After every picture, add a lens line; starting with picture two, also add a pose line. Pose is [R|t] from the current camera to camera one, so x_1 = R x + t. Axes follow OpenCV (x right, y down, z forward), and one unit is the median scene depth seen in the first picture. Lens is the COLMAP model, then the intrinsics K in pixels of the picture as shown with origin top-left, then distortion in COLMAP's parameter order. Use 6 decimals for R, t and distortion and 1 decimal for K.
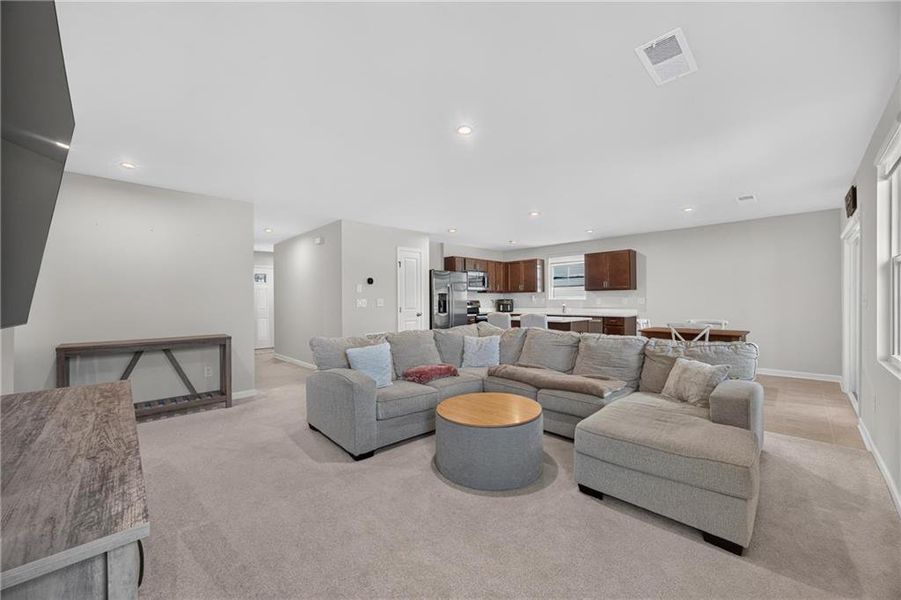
lens RADIAL K [[351.4, 0, 450.0], [0, 351.4, 300.1], [0, 0, 1]] dist [-0.017021, 0.001313]
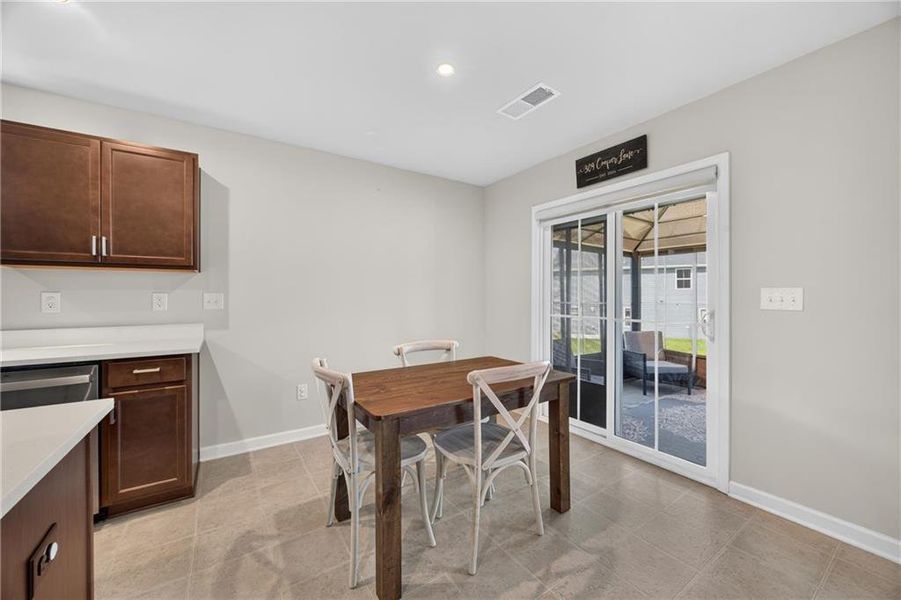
lens RADIAL K [[351.4, 0, 452.4], [0, 351.4, 297.7], [0, 0, 1]] dist [-0.017021, 0.001313]
pose [[0.190248, -0.000615, 0.981736, 0.214467], [0.003438, 0.999994, -0.000040, -0.000719], [-0.981730, 0.003383, 0.190249, 0.650472]]
